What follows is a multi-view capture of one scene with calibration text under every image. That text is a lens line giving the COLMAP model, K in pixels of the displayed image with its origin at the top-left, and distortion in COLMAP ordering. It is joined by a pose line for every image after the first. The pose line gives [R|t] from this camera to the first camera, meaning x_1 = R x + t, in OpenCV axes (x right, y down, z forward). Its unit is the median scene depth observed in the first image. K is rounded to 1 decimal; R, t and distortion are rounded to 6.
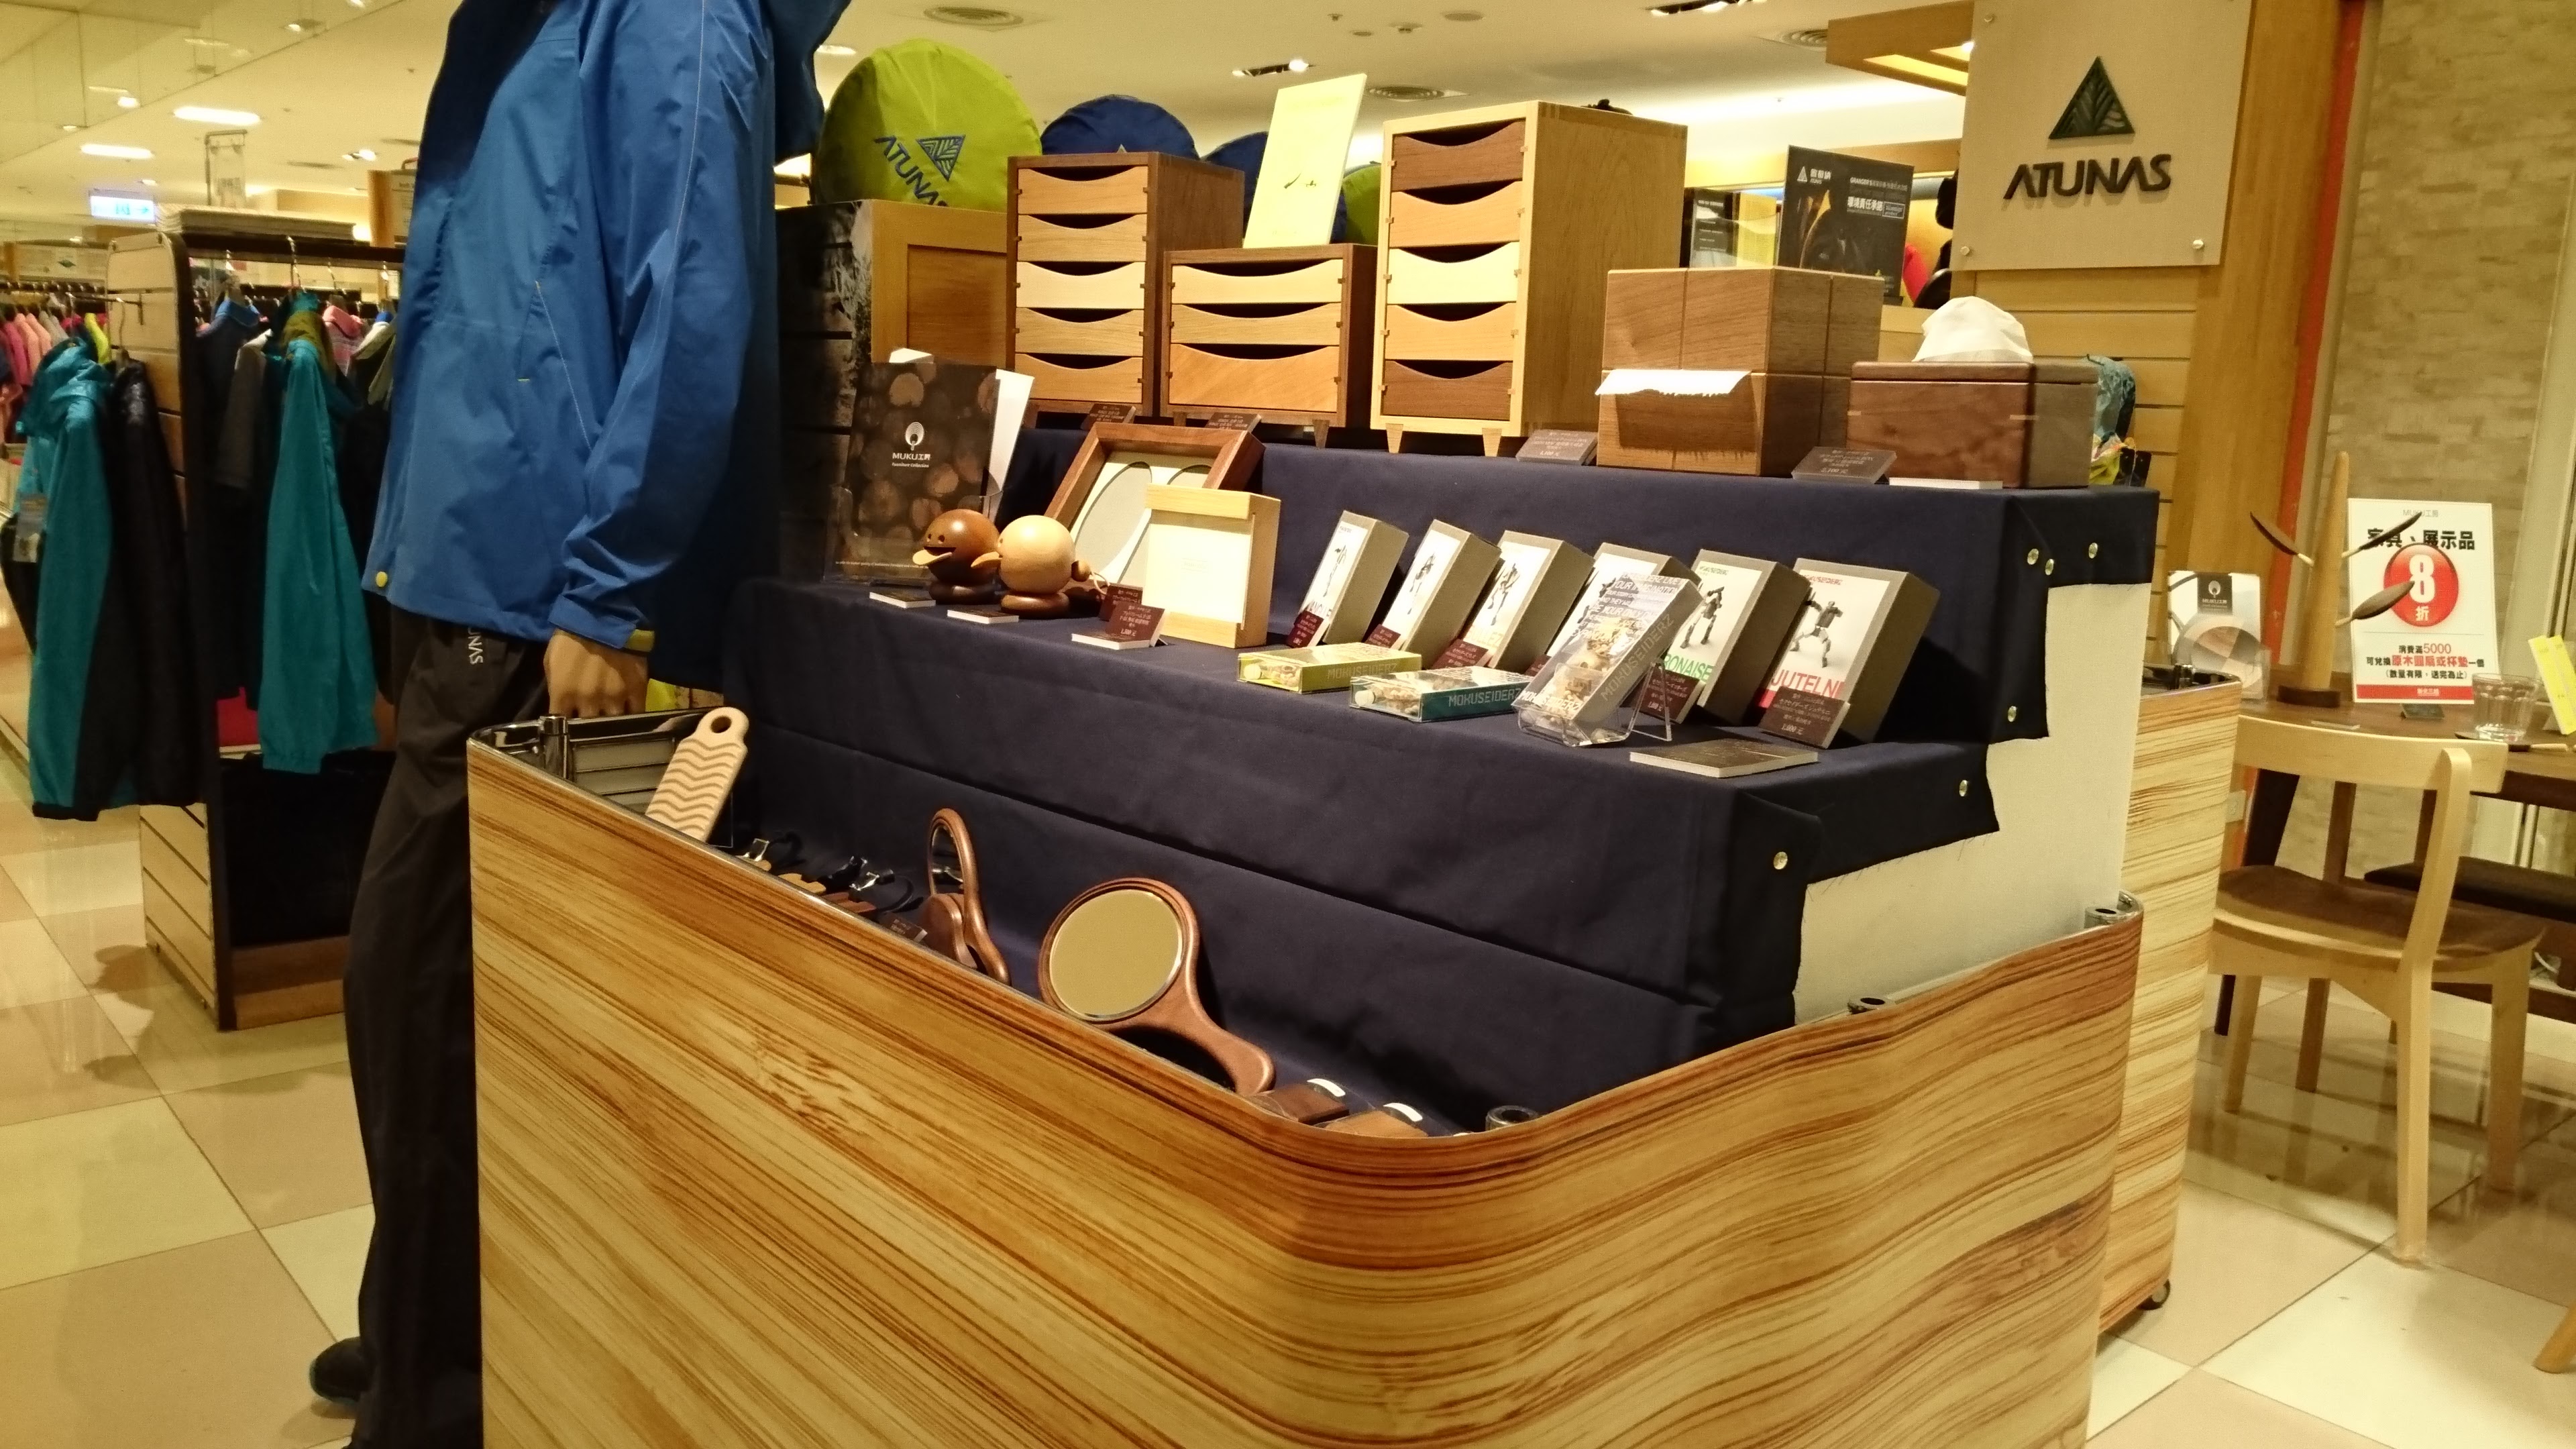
lens RADIAL K [[1908.3, 0, 1298.9], [0, 1908.3, 711.6], [0, 0, 1]] dist [0.013504, -0.010637]
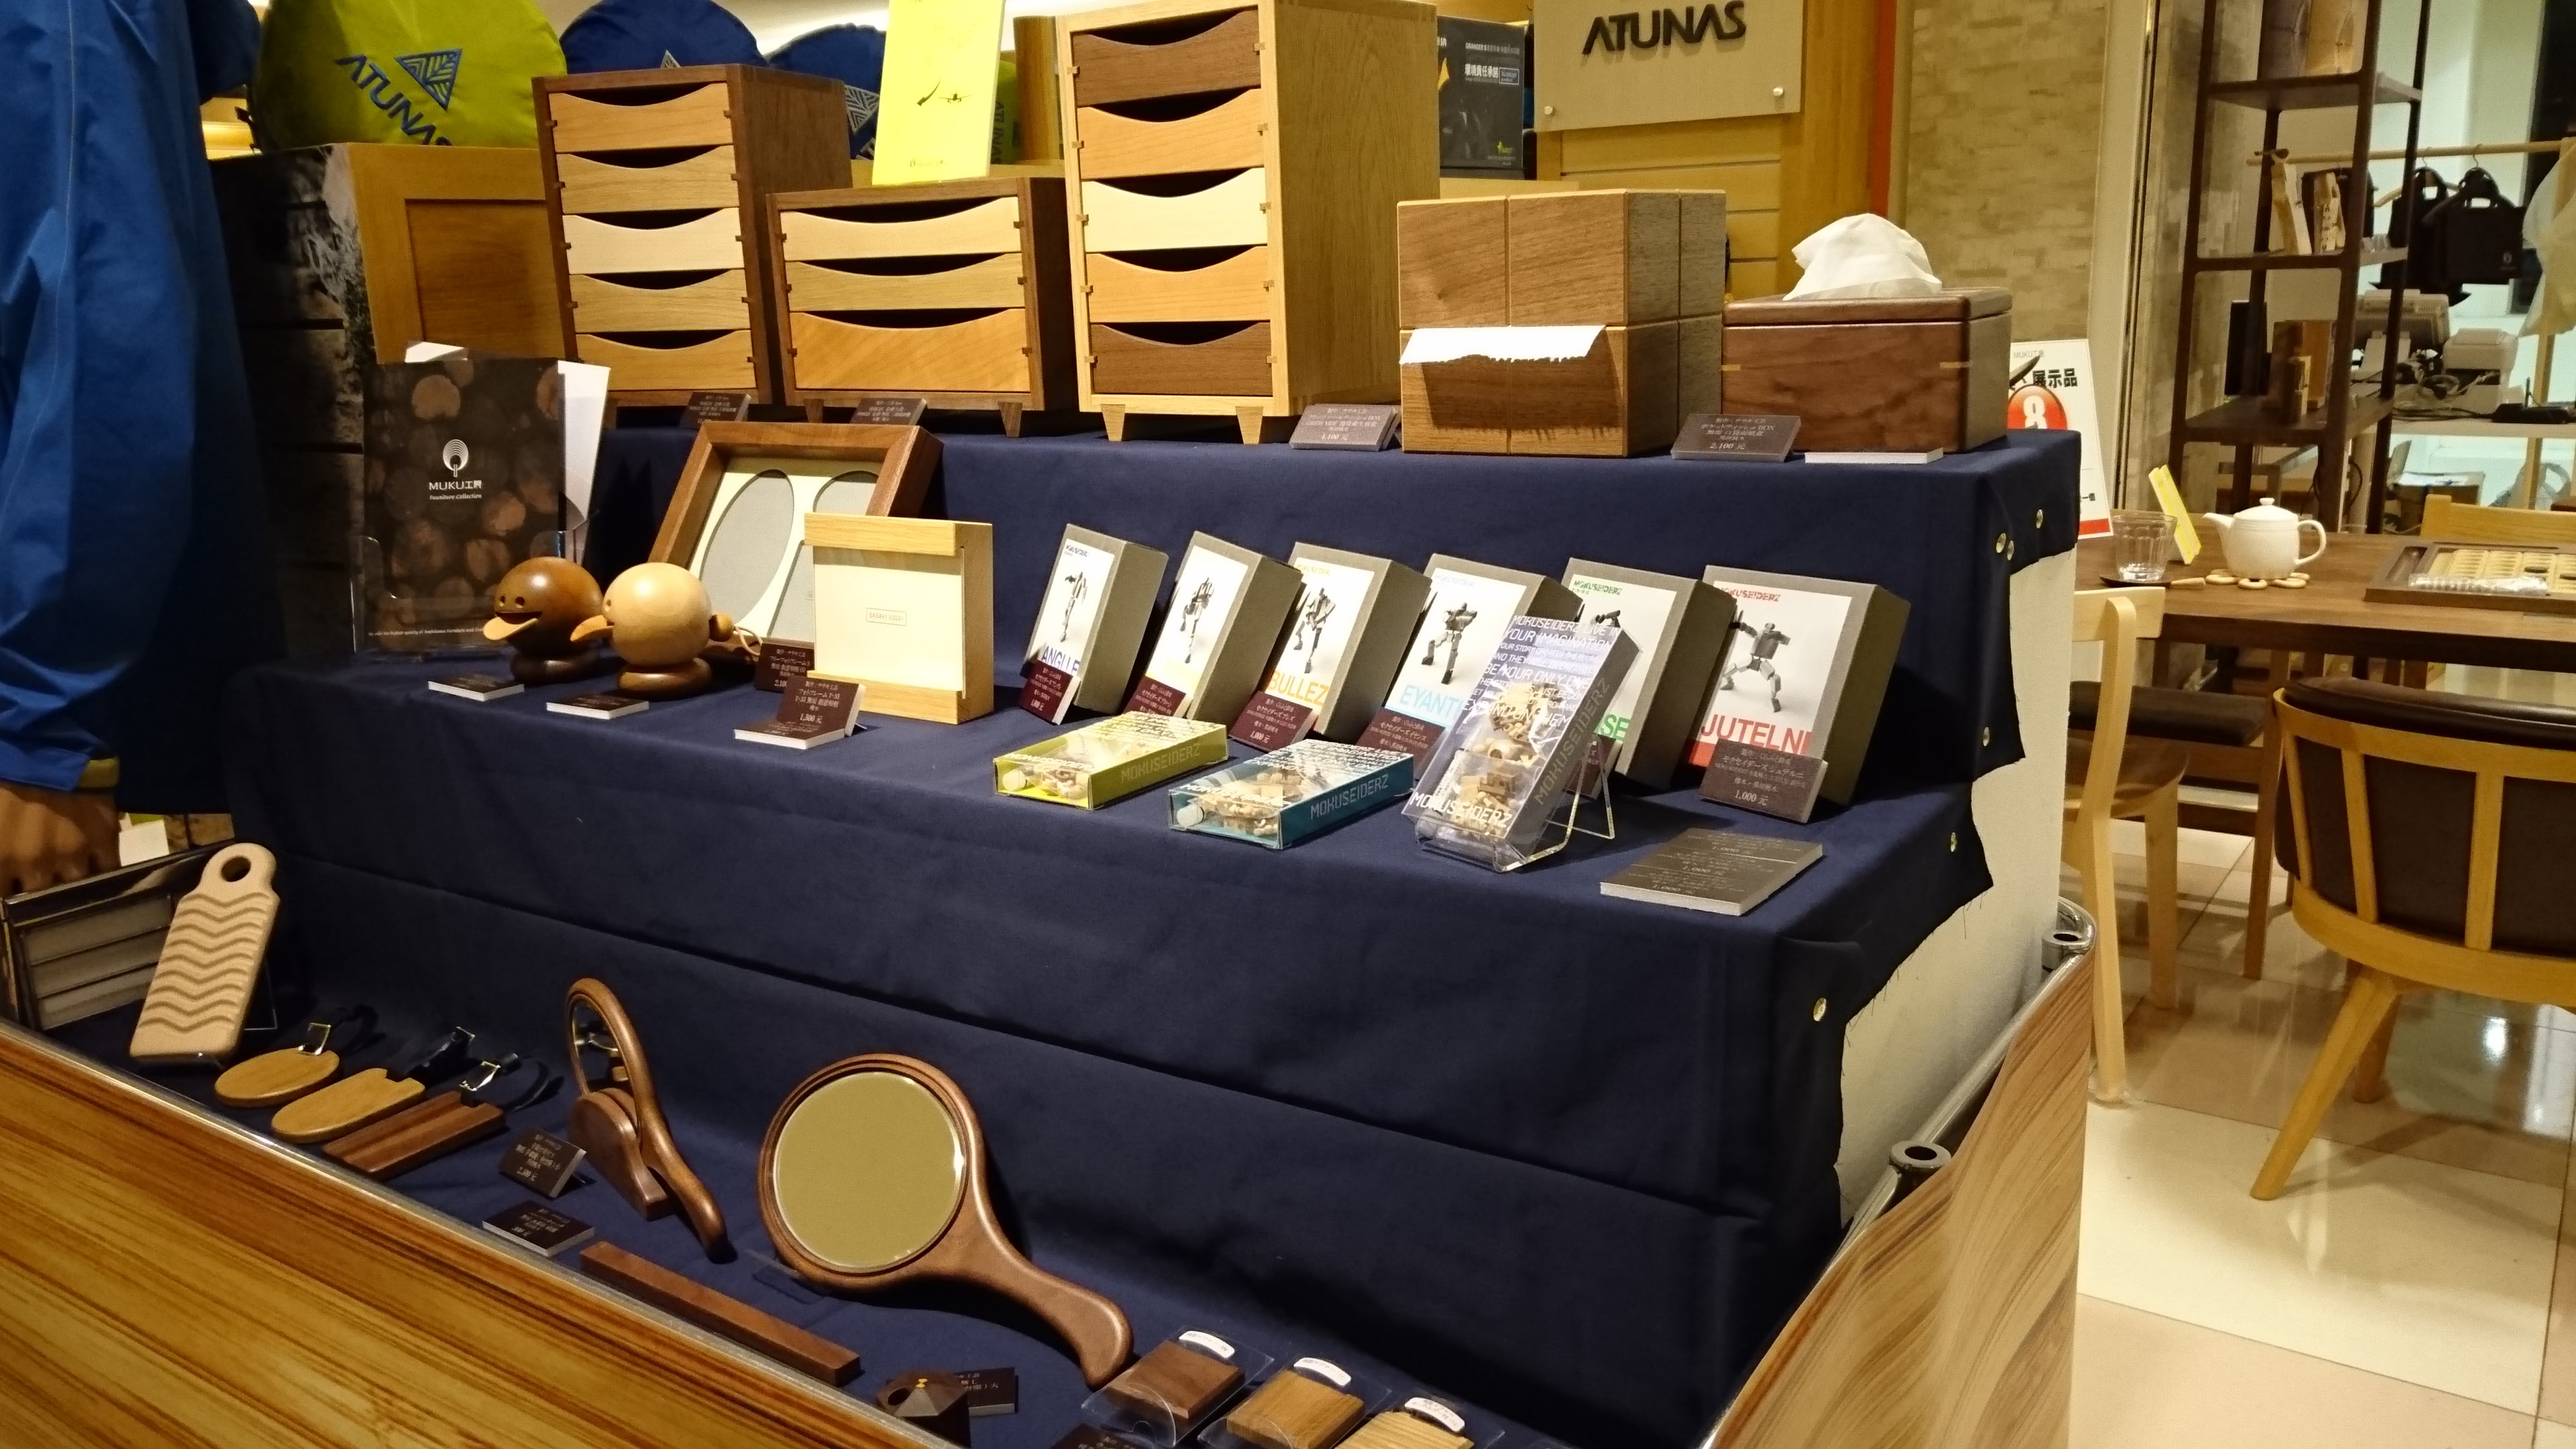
lens RADIAL K [[1908.3, 0, 1298.9], [0, 1908.3, 711.6], [0, 0, 1]] dist [0.013504, -0.010637]
pose [[0.968573, -0.122402, 0.216527, -0.059470], [0.108333, 0.991225, 0.075736, -0.073160], [-0.223898, -0.049899, 0.973334, 0.198386]]
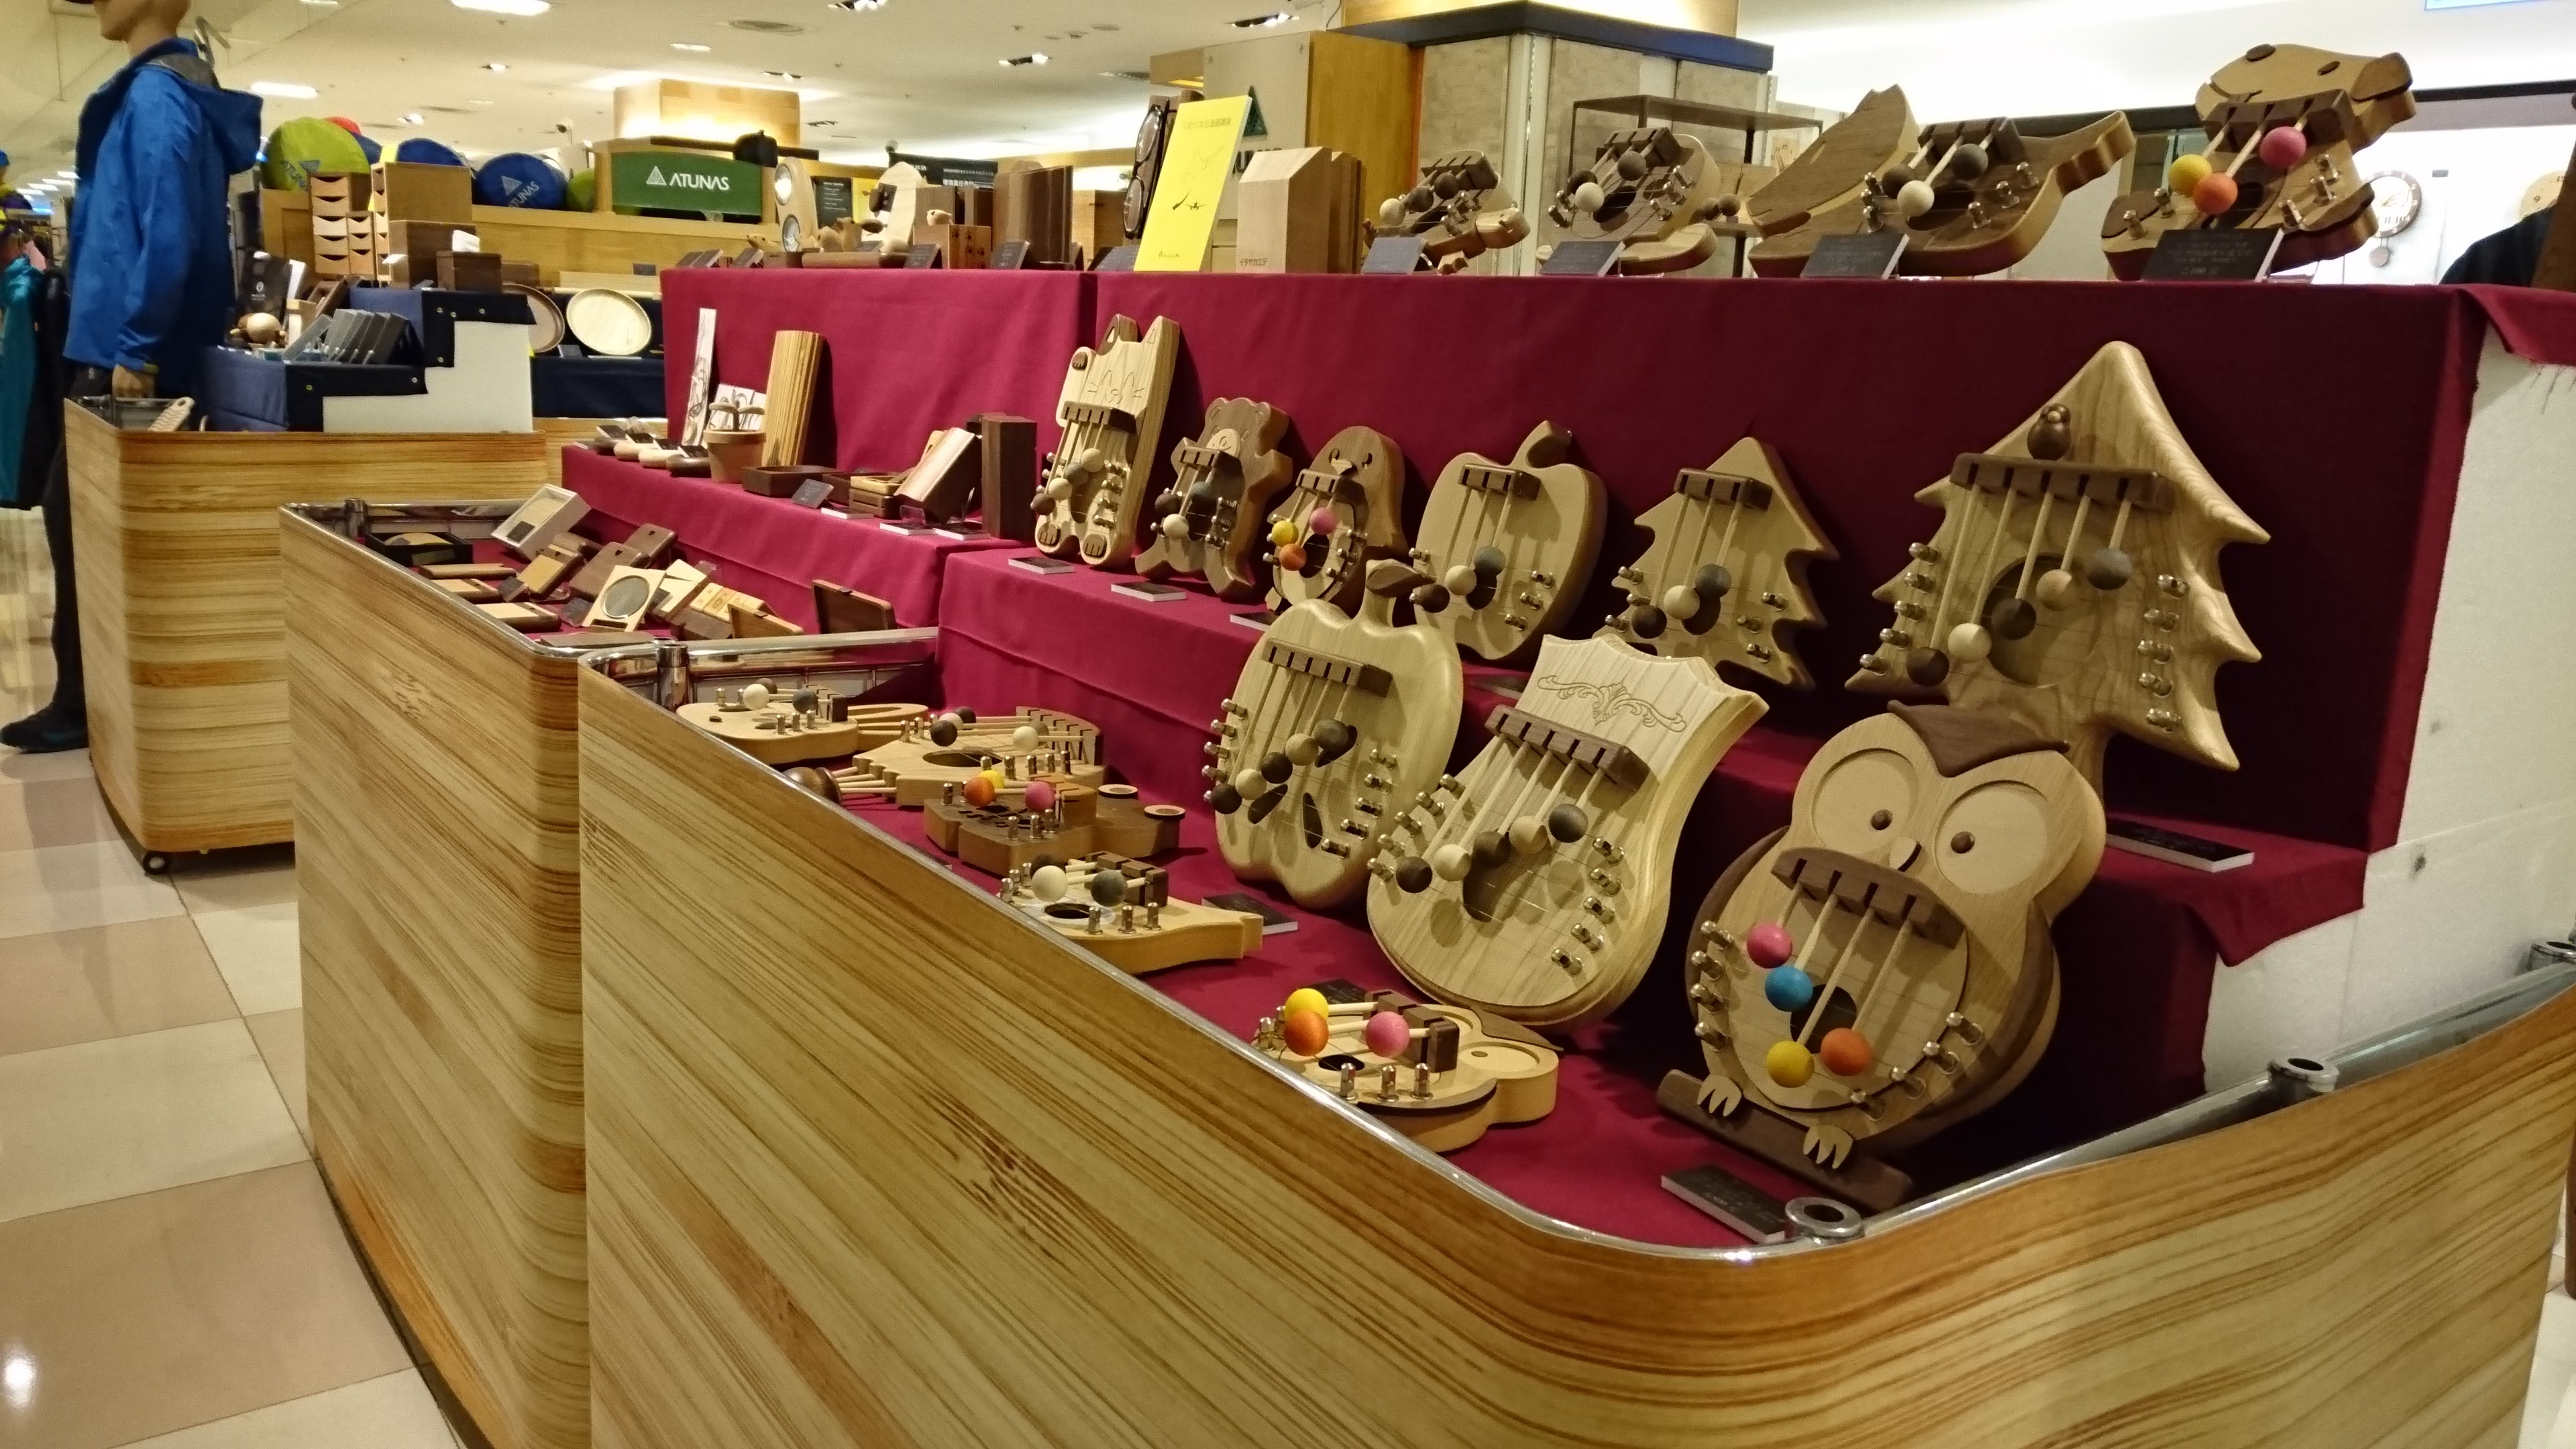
lens RADIAL K [[1908.3, 0, 1298.9], [0, 1908.3, 711.6], [0, 0, 1]] dist [0.013504, -0.010637]
pose [[0.996726, 0.022310, -0.077720, 1.497006], [-0.020121, 0.999382, 0.028832, 0.340279], [0.078315, -0.027174, 0.996558, -1.533841]]
